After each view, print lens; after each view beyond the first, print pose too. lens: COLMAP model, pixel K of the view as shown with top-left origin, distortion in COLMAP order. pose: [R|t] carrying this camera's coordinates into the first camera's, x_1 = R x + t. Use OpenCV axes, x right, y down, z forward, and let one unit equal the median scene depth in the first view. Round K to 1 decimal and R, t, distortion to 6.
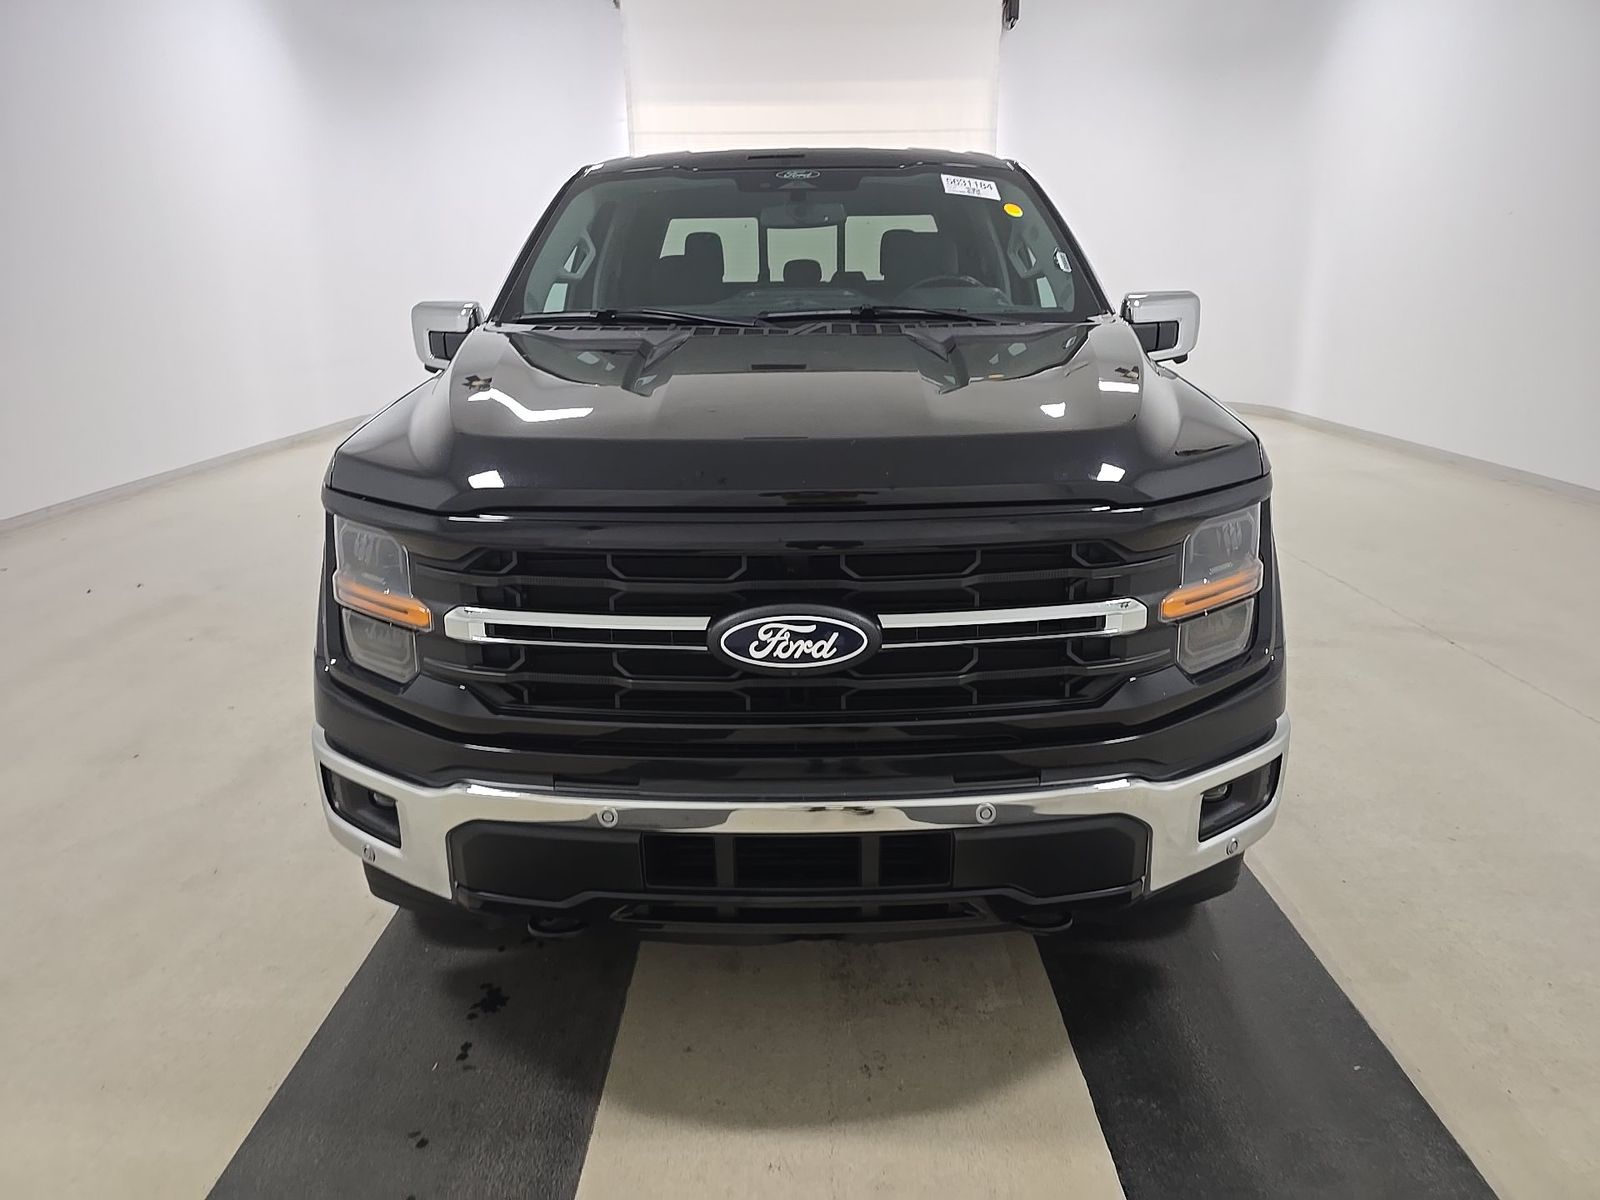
lens RADIAL K [[1068.0, 0, 800.0], [0, 1068.0, 600.0], [0, 0, 1]] dist [0.018173, -0.004141]
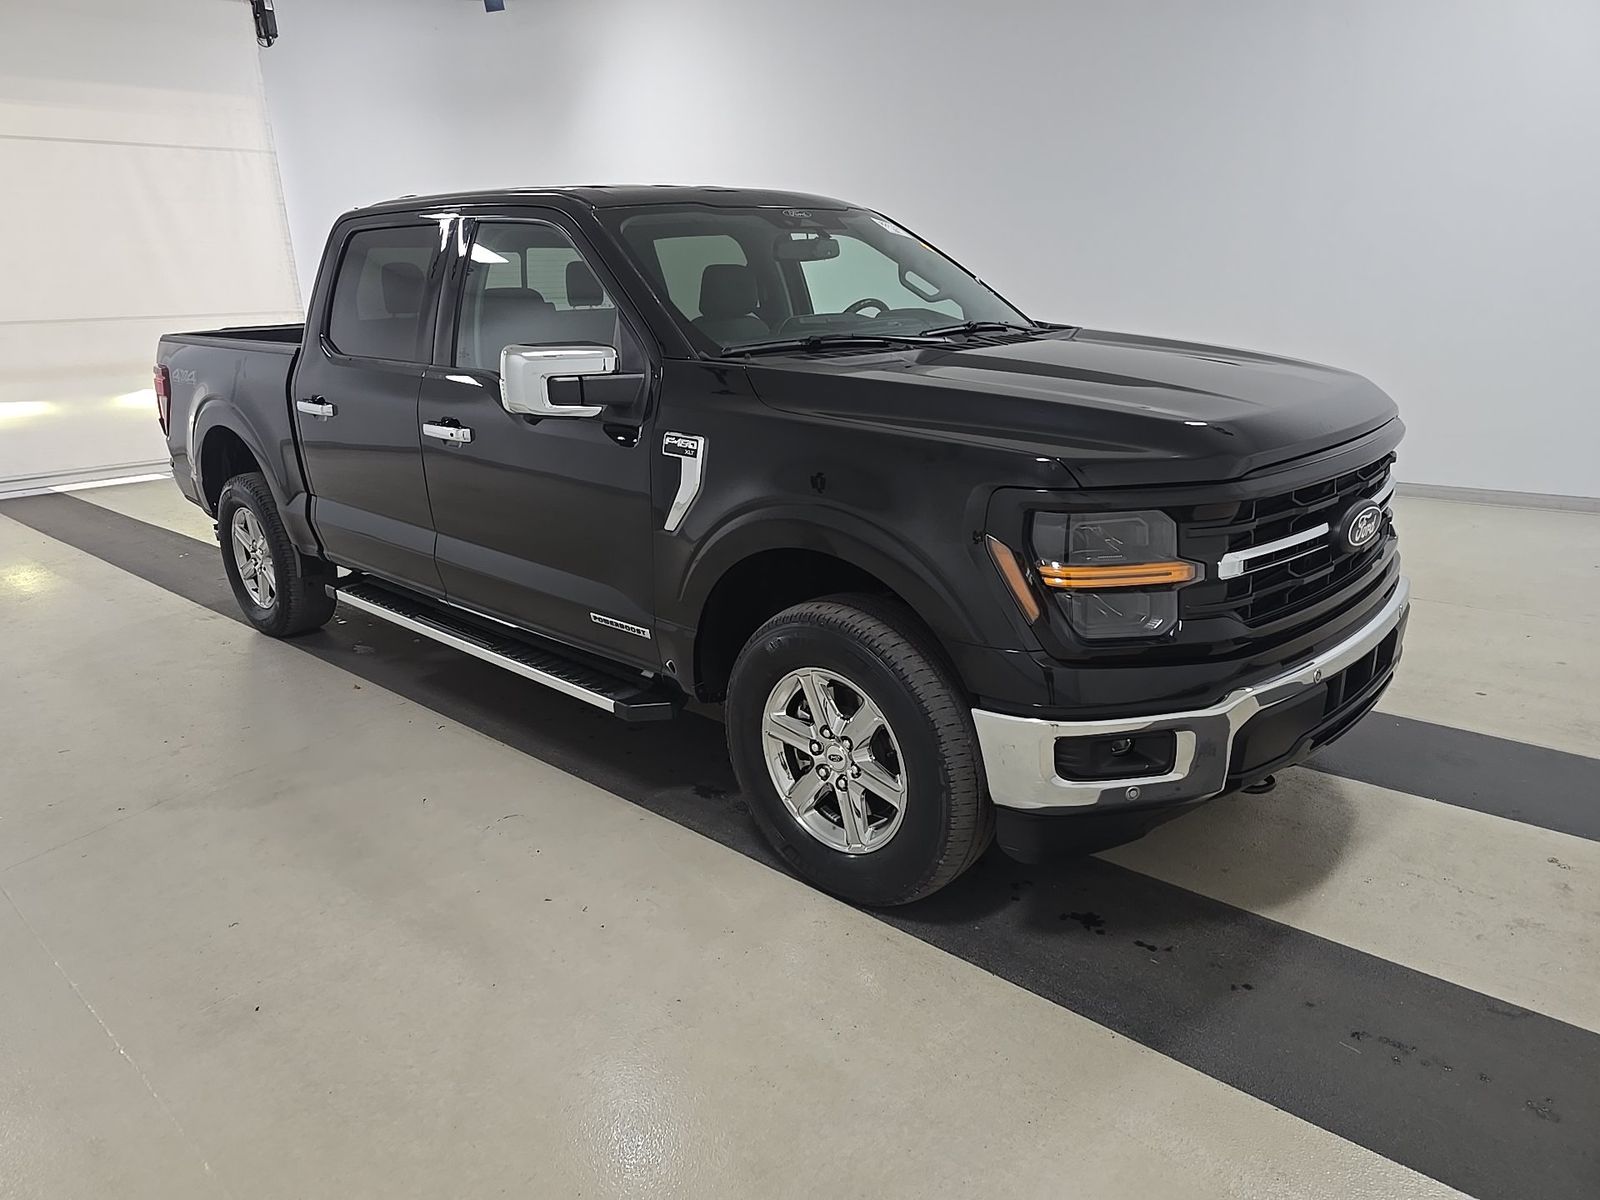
lens RADIAL K [[1068.0, 0, 800.0], [0, 1068.0, 600.0], [0, 0, 1]] dist [0.018173, -0.004141]
pose [[0.701335, -0.221561, 0.677525, -1.225636], [0.237687, 0.968761, 0.070759, -0.120652], [-0.672037, 0.111413, 0.732088, 0.320543]]
